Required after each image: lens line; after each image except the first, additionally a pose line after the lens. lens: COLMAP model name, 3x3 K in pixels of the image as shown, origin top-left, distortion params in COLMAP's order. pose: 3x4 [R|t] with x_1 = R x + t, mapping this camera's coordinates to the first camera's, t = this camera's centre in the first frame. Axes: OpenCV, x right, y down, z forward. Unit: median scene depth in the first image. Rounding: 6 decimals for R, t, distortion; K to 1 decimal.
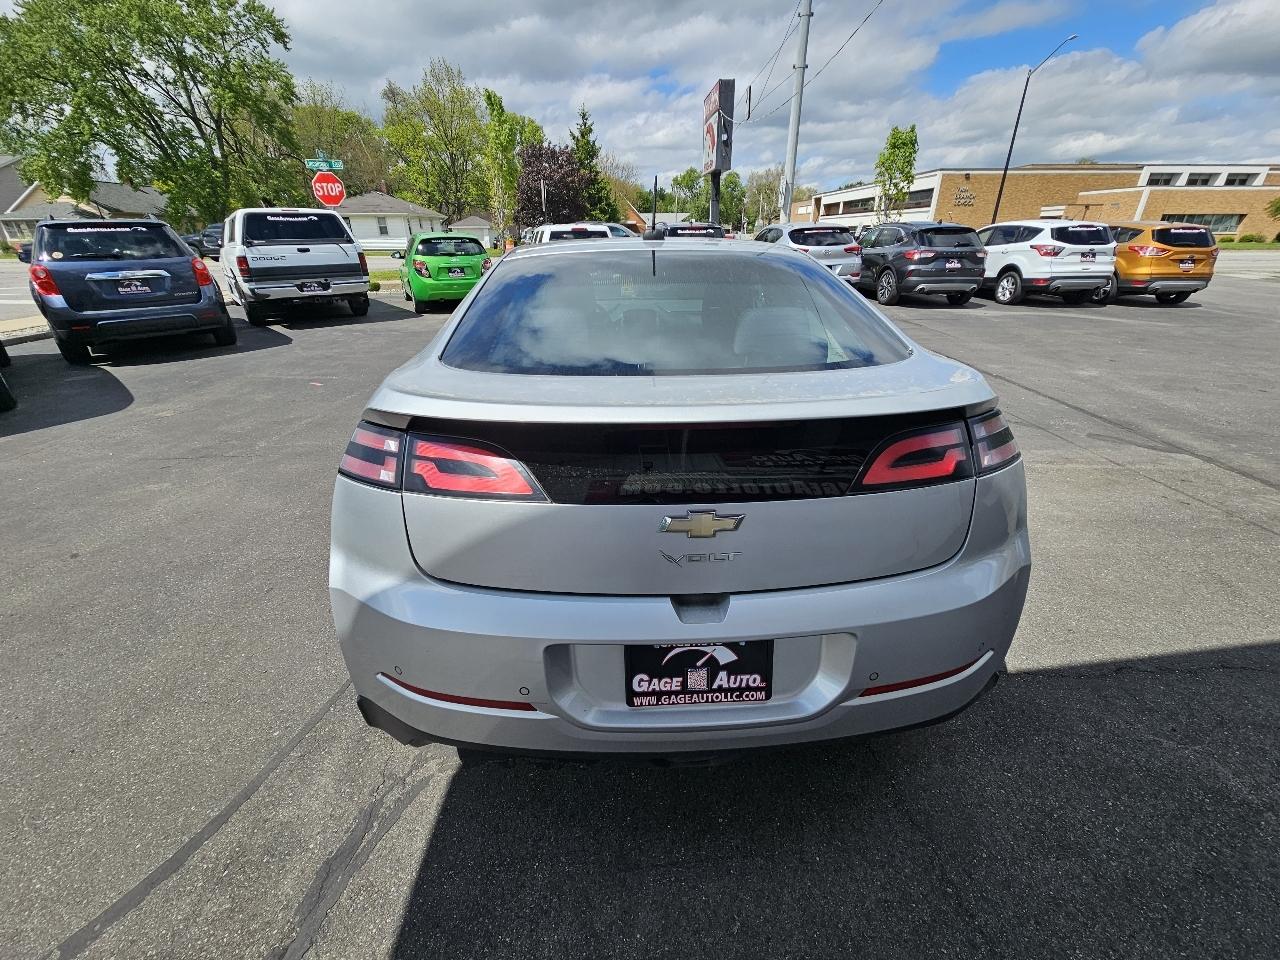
lens RADIAL K [[520.1, 0, 640.9], [0, 520.1, 480.8], [0, 0, 1]] dist [0.004092, -0.002617]
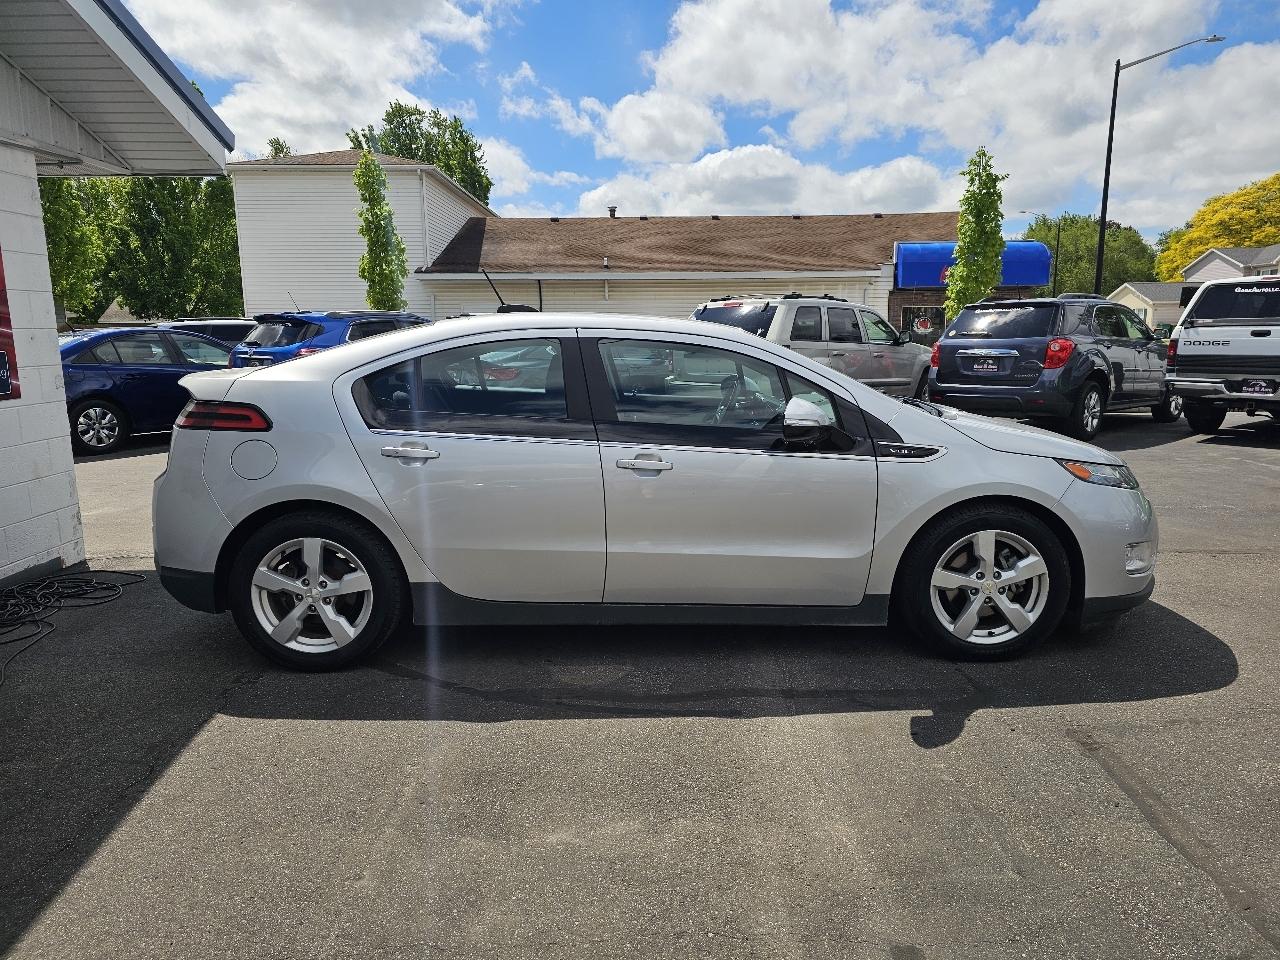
lens RADIAL K [[857.3, 0, 632.3], [0, 857.3, 494.5], [0, 0, 1]] dist [0.056782, -0.047543]
pose [[-0.034163, 0.194333, -0.980341, 0.389005], [-0.421837, 0.886450, 0.190421, -0.113464], [0.906028, 0.420049, 0.051693, 0.256342]]
